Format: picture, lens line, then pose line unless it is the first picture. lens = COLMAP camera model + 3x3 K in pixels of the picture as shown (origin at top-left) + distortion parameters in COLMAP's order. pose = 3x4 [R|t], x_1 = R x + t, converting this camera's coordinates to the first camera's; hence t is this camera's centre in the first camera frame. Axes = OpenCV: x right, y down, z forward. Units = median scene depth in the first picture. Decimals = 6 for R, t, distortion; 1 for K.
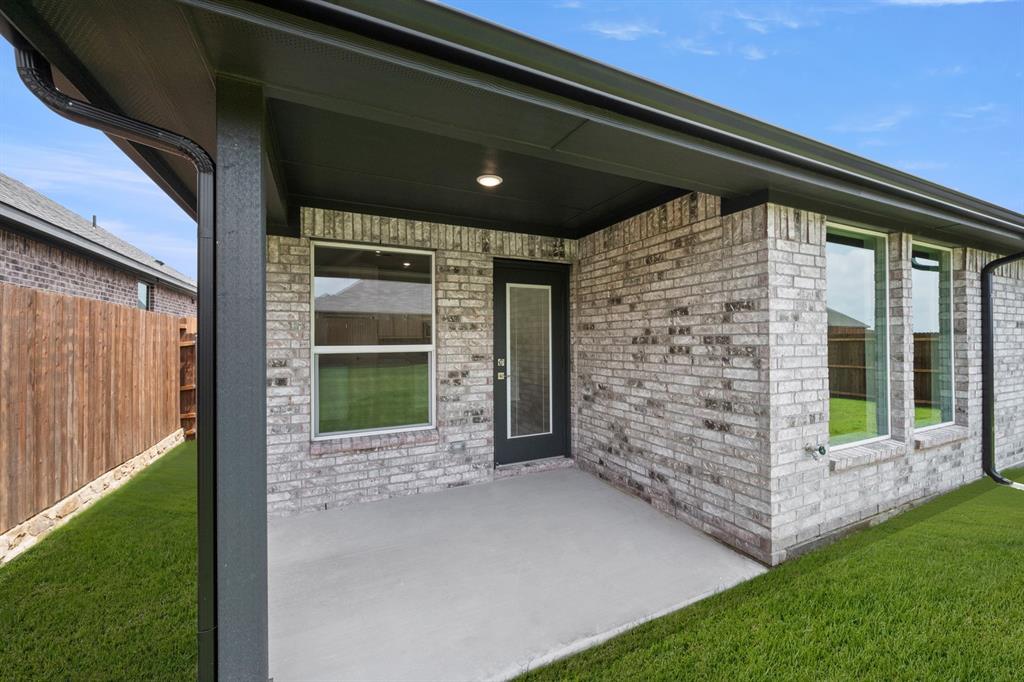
lens RADIAL K [[402.8, 0, 514.5], [0, 402.8, 339.5], [0, 0, 1]] dist [0.000576, 0.000085]
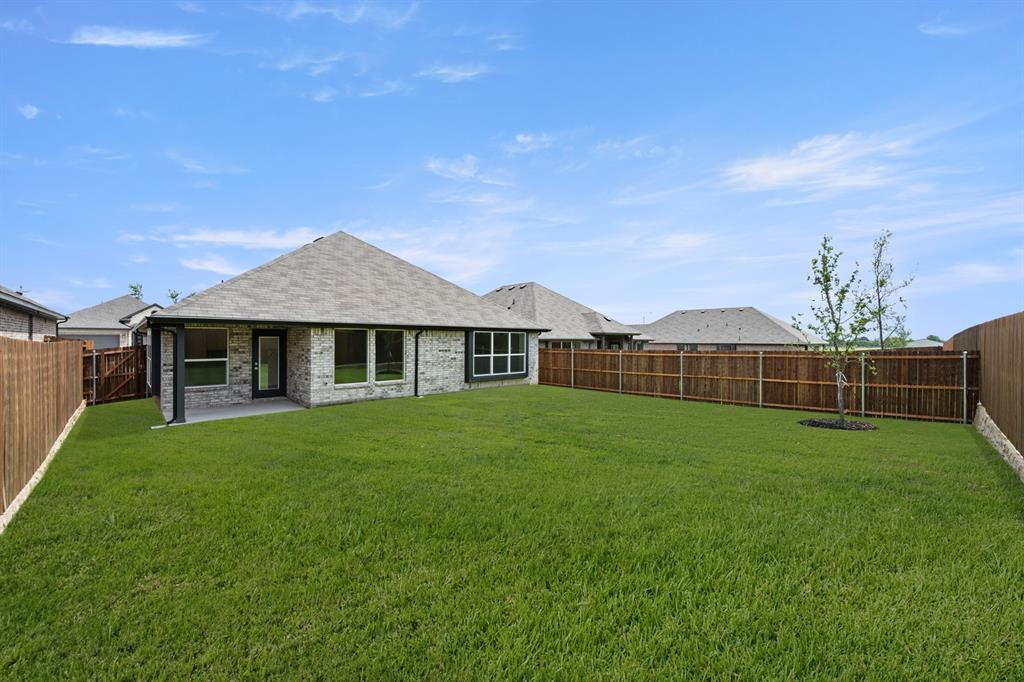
lens RADIAL K [[402.8, 0, 514.5], [0, 402.8, 339.5], [0, 0, 1]] dist [0.000576, 0.000085]
pose [[0.947656, 0.006869, 0.319219, 0.861919], [-0.009199, 0.999941, 0.005791, -0.163801], [-0.319160, -0.008424, 0.947663, -2.527507]]
